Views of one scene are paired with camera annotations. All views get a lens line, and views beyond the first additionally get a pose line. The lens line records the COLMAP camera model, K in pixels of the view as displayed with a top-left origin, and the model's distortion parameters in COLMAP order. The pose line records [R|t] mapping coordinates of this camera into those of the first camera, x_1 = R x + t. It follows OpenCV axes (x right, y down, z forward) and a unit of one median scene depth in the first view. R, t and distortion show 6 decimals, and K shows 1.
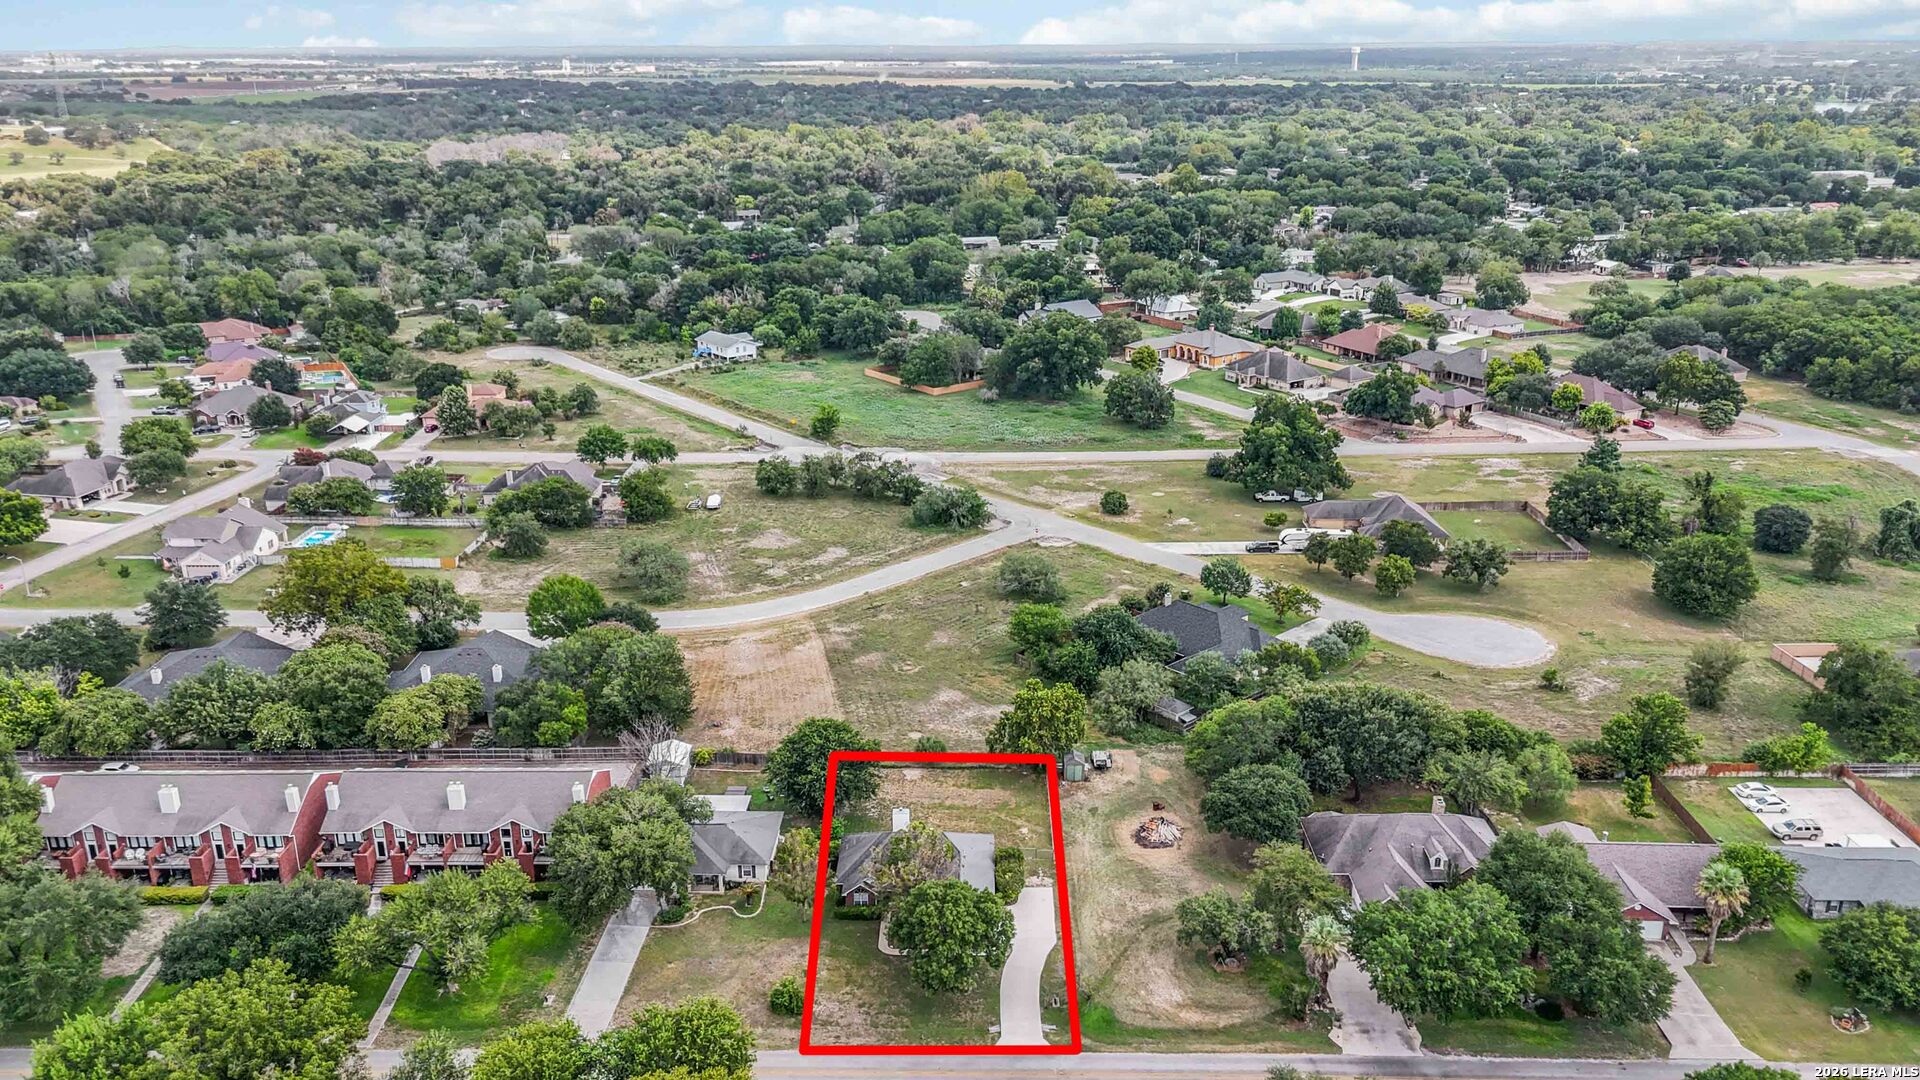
lens RADIAL K [[1417.9, 0, 965.5], [0, 1417.9, 535.3], [0, 0, 1]] dist [0.065721, -0.065341]
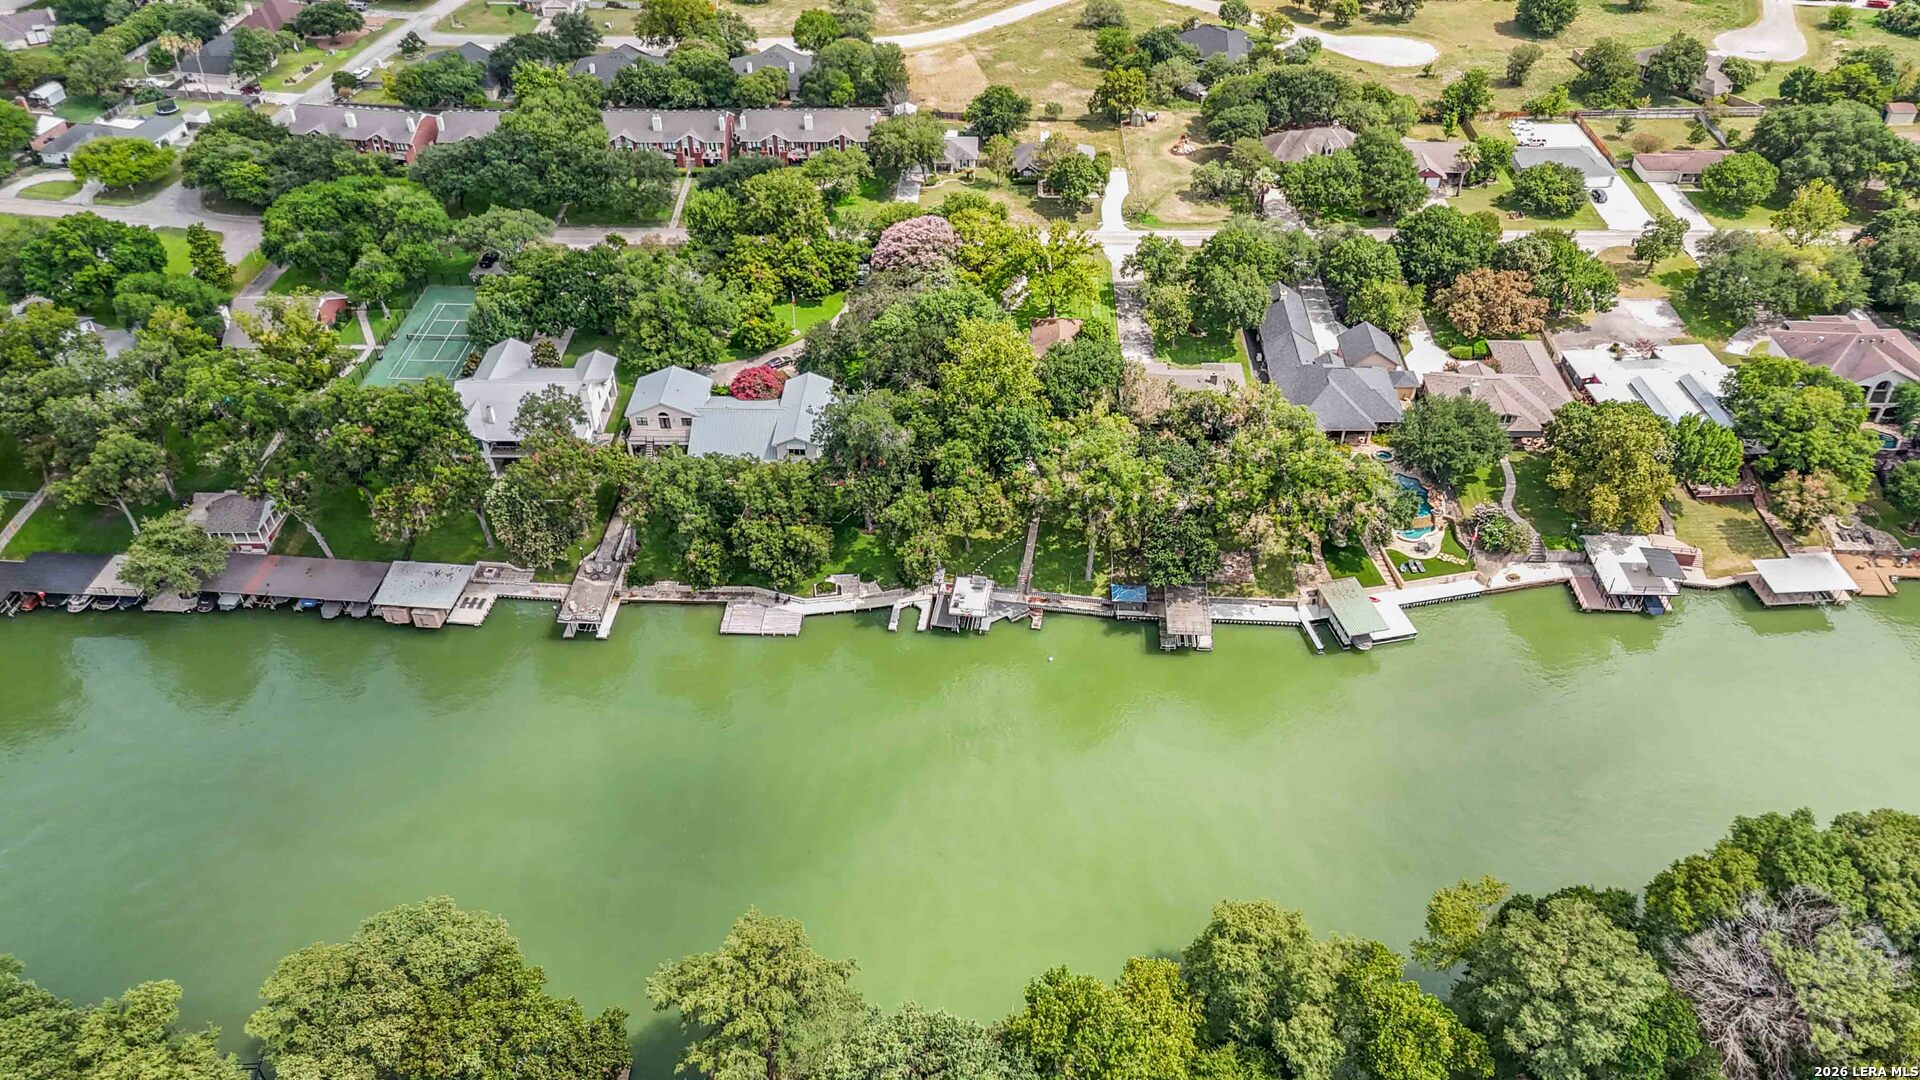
lens RADIAL K [[1360.6, 0, 960.0], [0, 1360.6, 540.0], [0, 0, 1]] dist [0.029690, 0.000038]
pose [[0.999797, 0.004818, -0.019547, -0.103003], [0.002299, 0.937254, 0.348639, 0.062205], [0.020000, -0.348613, 0.937053, -0.739574]]
